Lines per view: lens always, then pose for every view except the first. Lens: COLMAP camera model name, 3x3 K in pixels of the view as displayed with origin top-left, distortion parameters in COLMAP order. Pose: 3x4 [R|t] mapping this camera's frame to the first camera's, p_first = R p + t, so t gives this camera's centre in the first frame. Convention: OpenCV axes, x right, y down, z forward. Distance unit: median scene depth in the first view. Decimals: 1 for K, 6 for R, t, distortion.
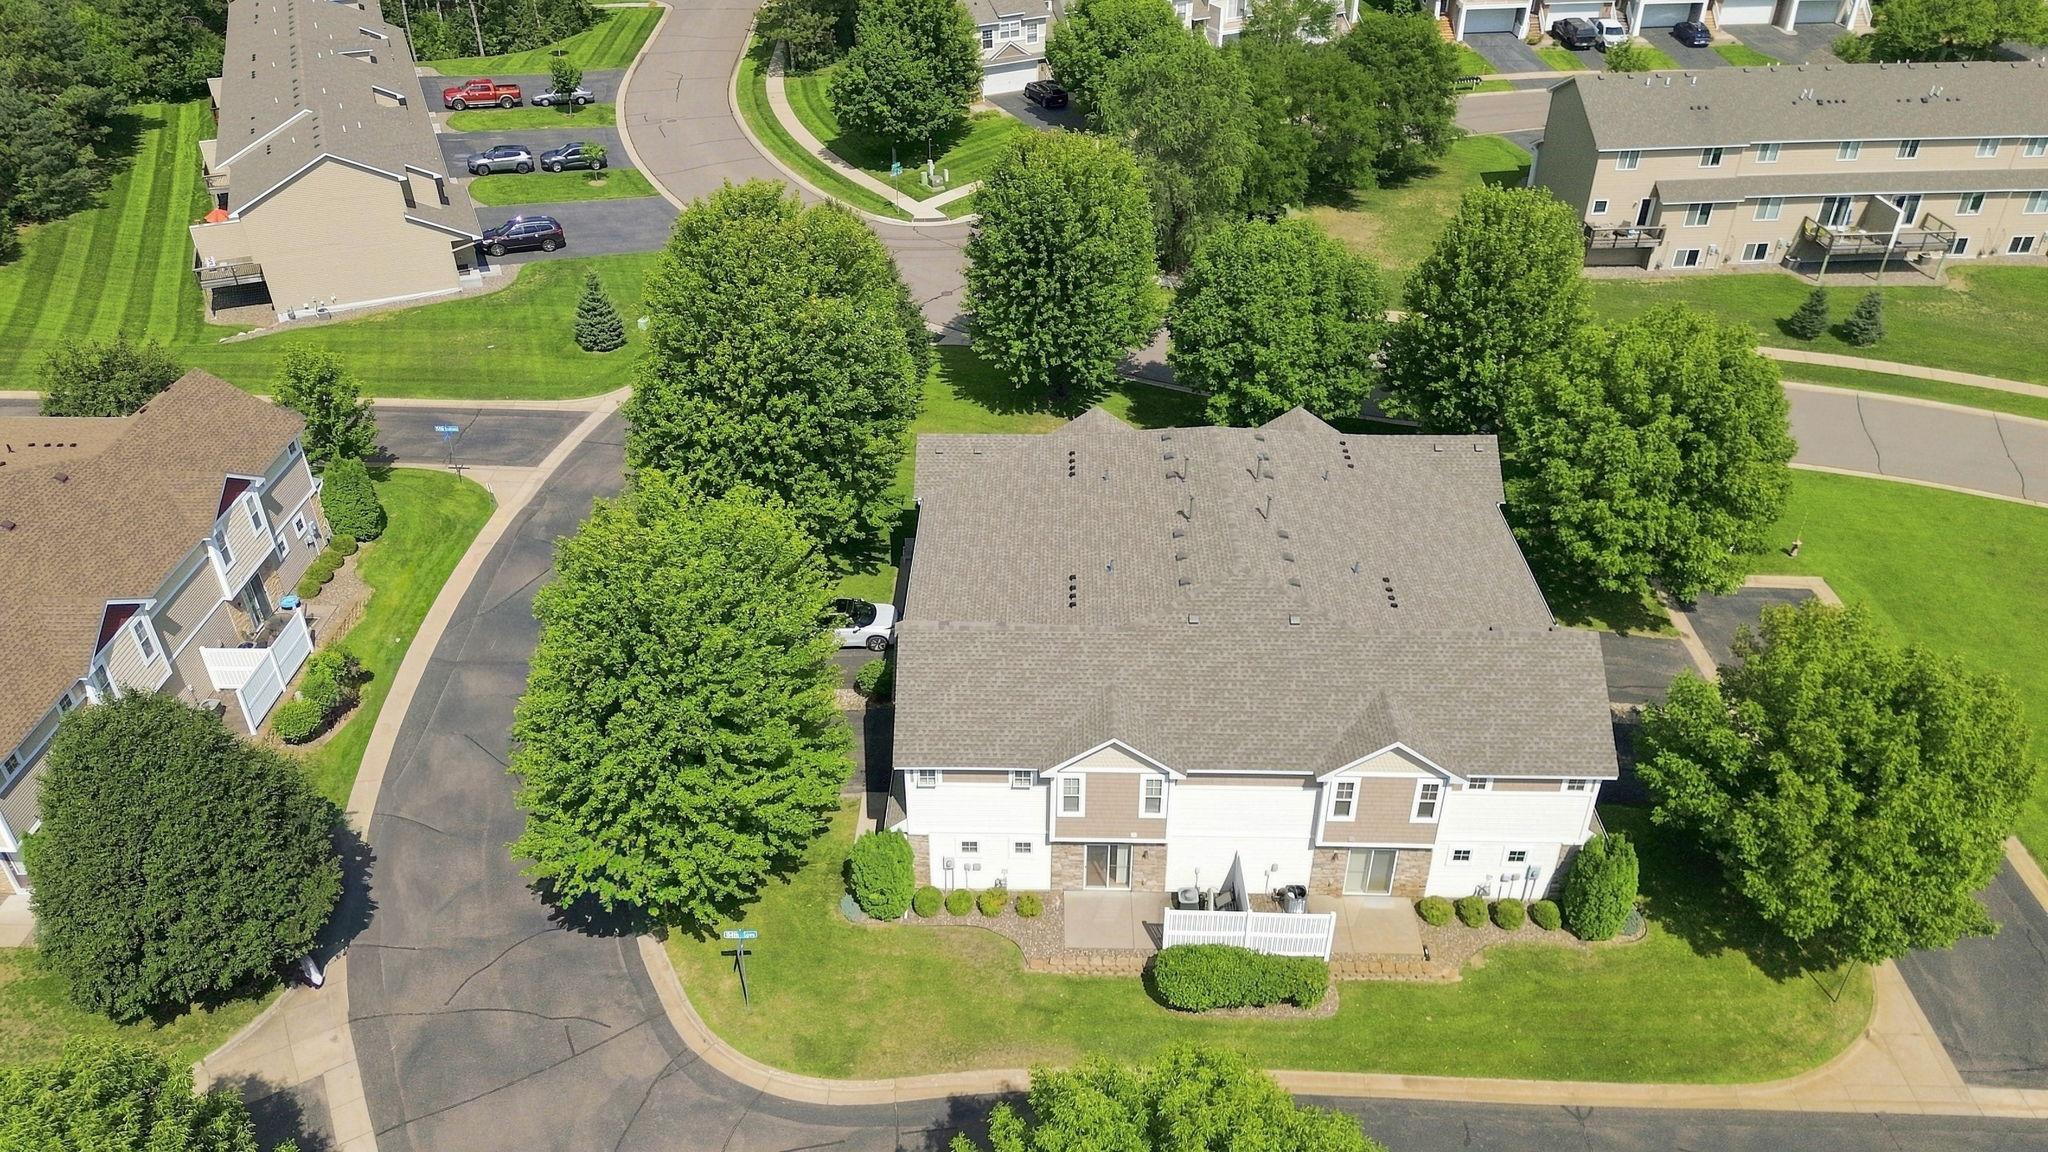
lens RADIAL K [[1442.0, 0, 1023.8], [0, 1442.0, 578.7], [0, 0, 1]] dist [0.088061, -0.094243]
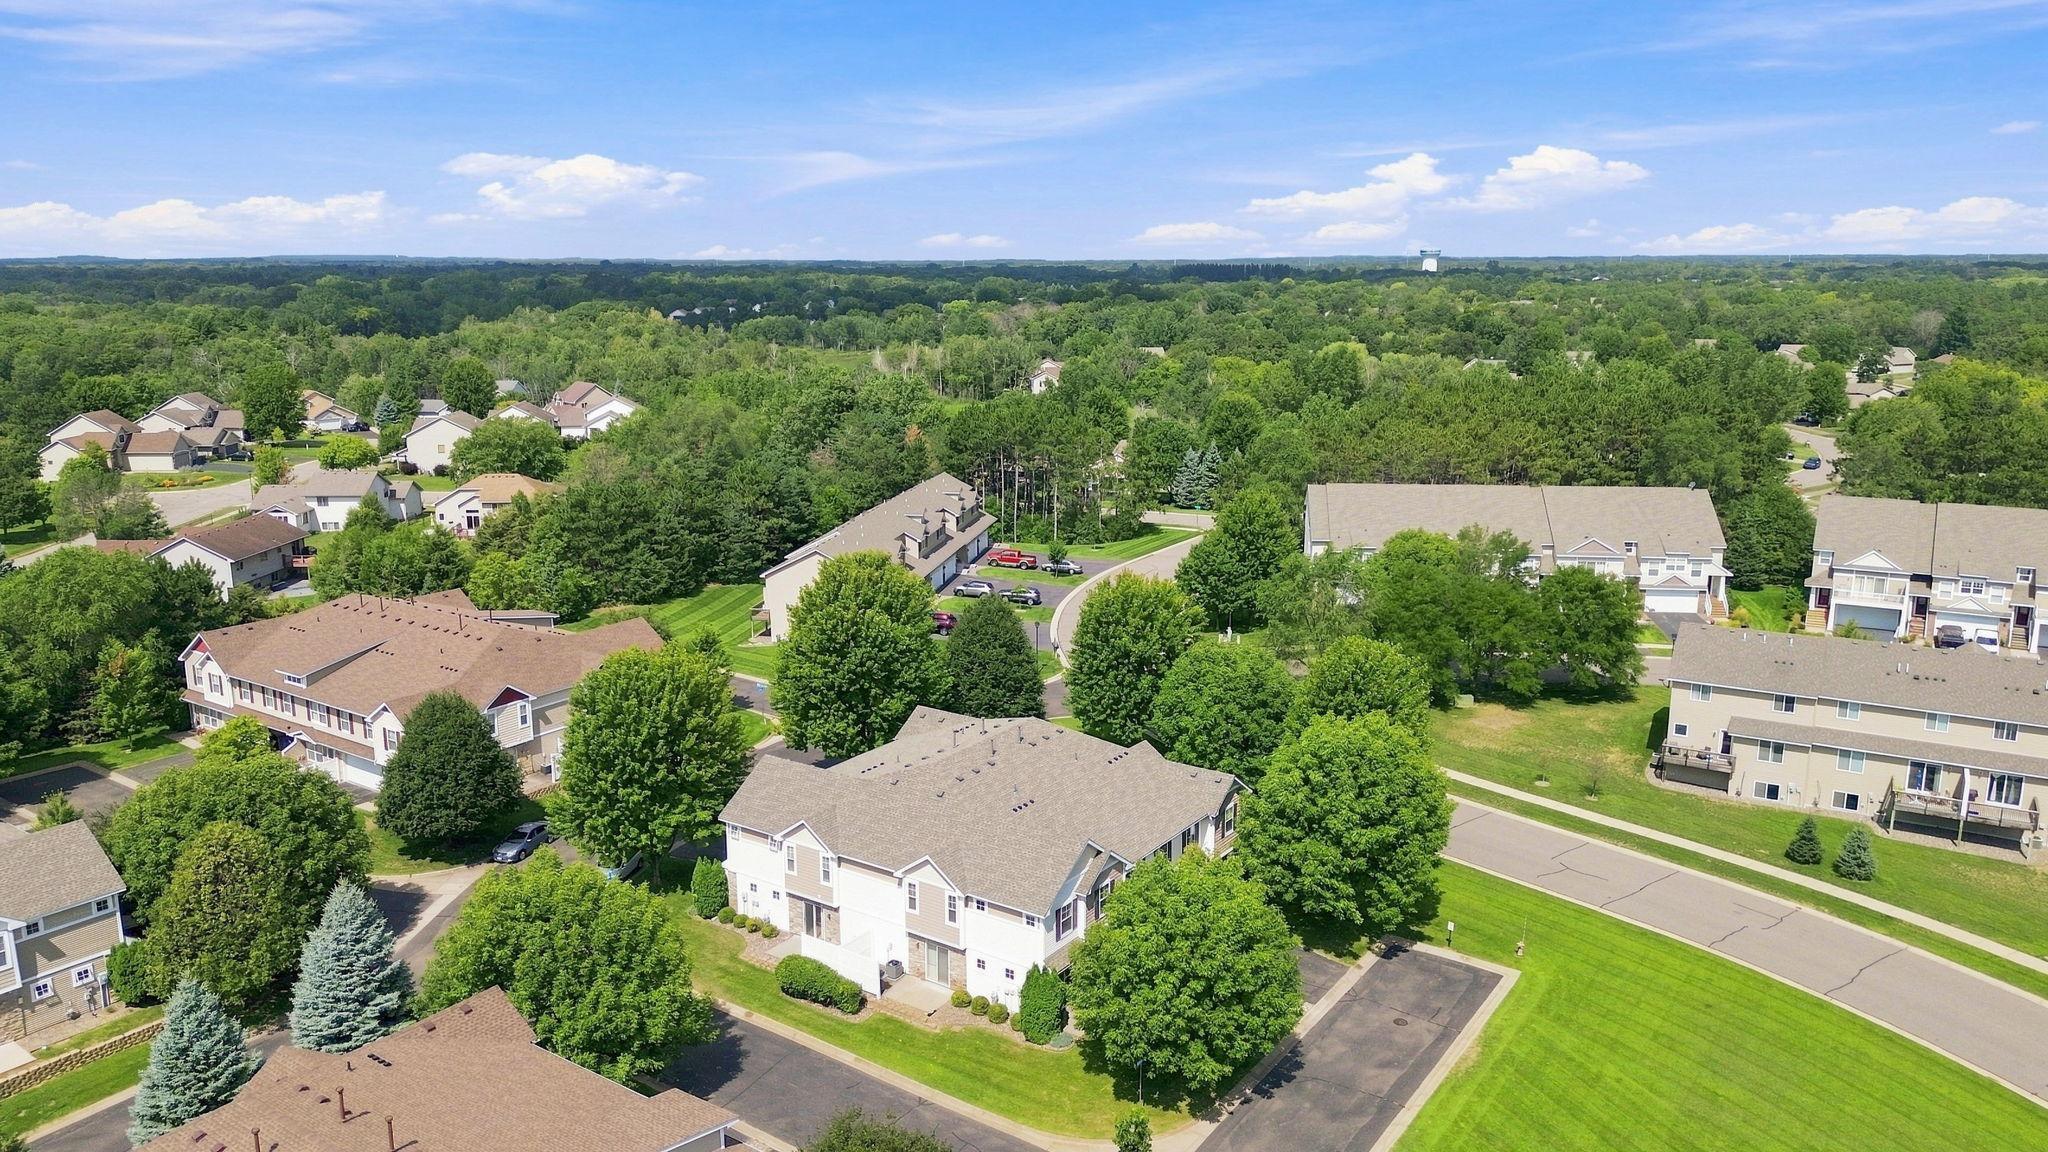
lens RADIAL K [[1442.0, 0, 1023.8], [0, 1442.0, 578.7], [0, 0, 1]] dist [0.088061, -0.094243]
pose [[0.831963, 0.122001, -0.541252, 0.579139], [-0.315422, 0.906548, -0.280498, 0.122244], [0.456450, 0.404087, 0.792696, -0.188297]]
